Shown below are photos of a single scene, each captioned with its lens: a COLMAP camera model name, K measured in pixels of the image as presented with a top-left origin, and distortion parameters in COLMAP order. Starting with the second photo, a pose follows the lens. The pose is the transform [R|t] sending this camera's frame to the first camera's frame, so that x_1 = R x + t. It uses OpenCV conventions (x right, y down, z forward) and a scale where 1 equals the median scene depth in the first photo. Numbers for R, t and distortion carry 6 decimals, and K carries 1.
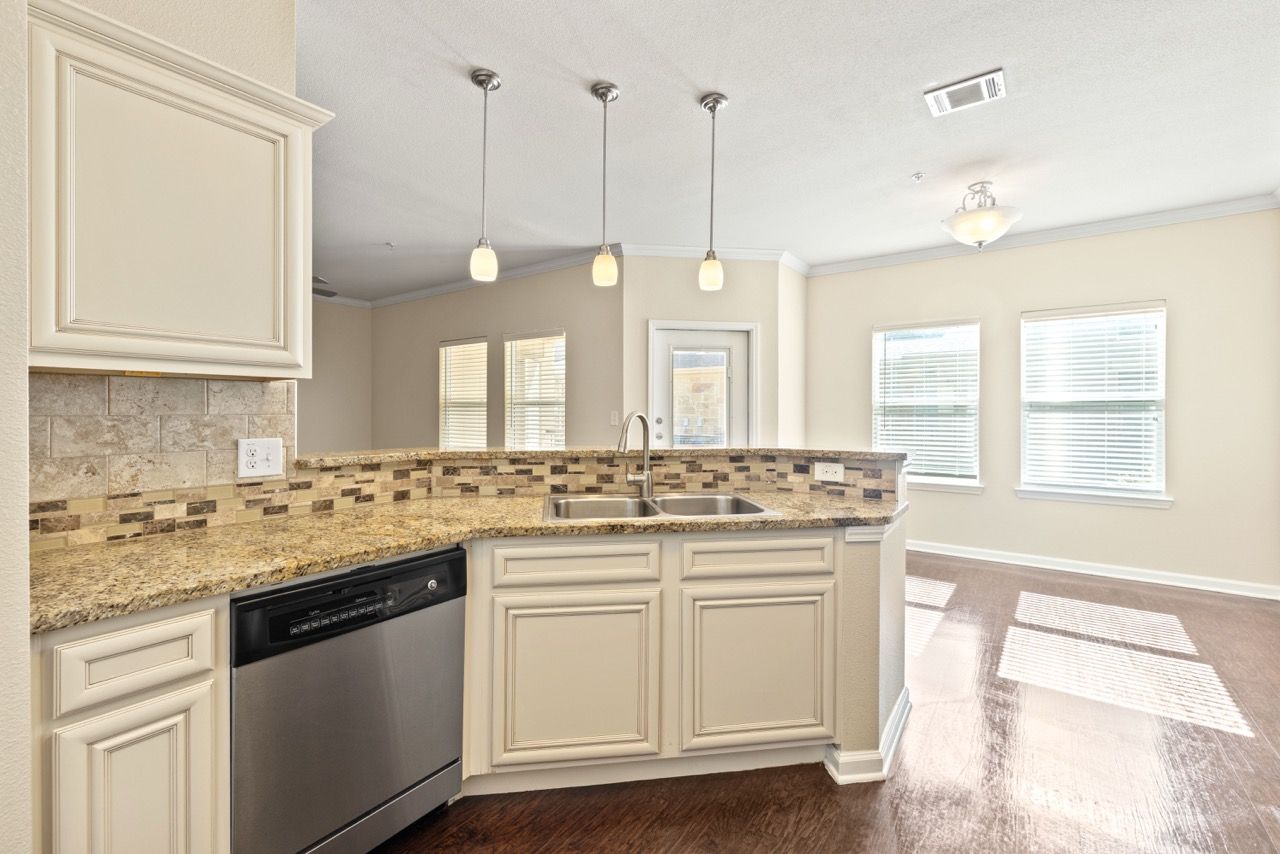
lens RADIAL K [[545.2, 0, 636.9], [0, 545.2, 407.3], [0, 0, 1]] dist [0.000893, -0.000072]
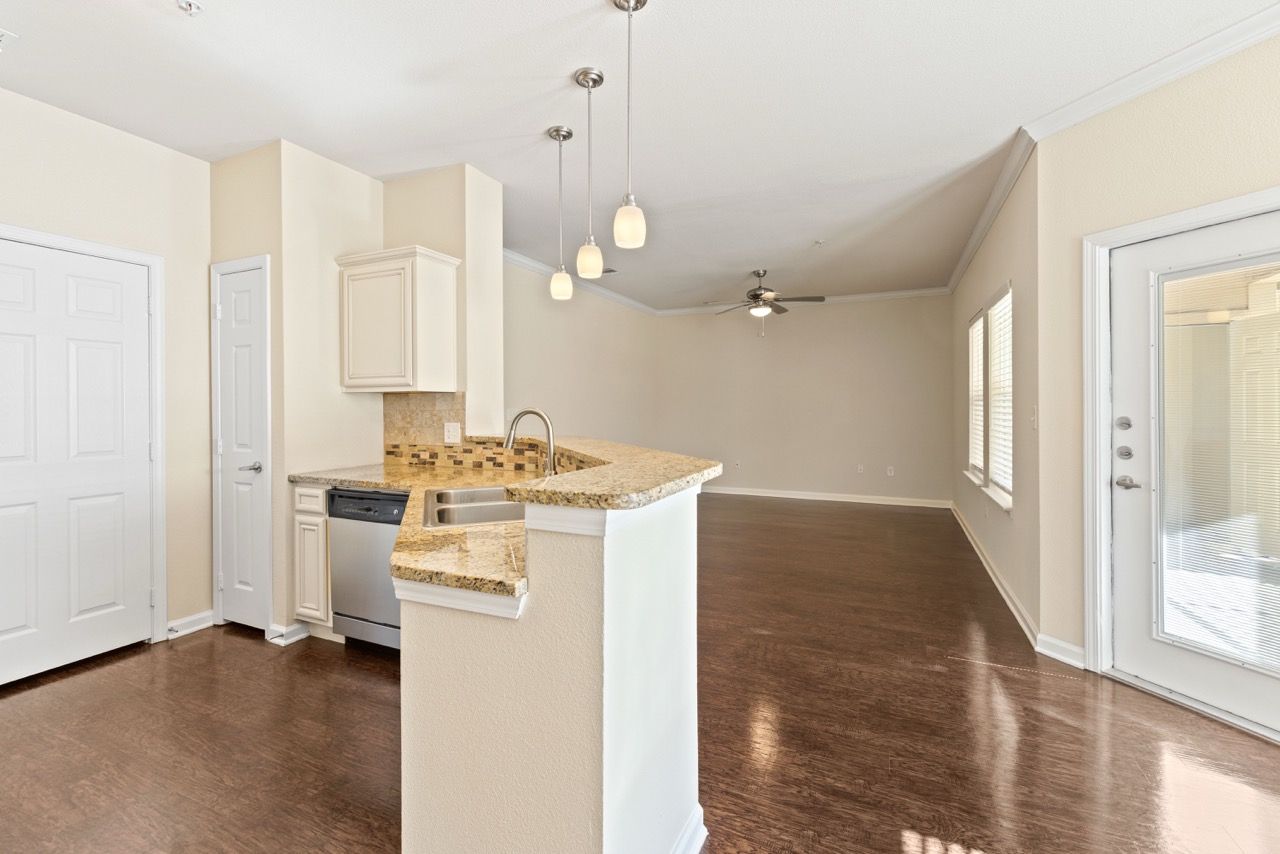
lens RADIAL K [[545.2, 0, 636.9], [0, 545.2, 407.3], [0, 0, 1]] dist [0.000893, -0.000072]
pose [[0.193656, -0.000731, -0.981069, 1.261255], [0.014658, 0.999890, 0.002148, 0.009051], [0.980960, -0.014796, 0.193645, 1.260140]]
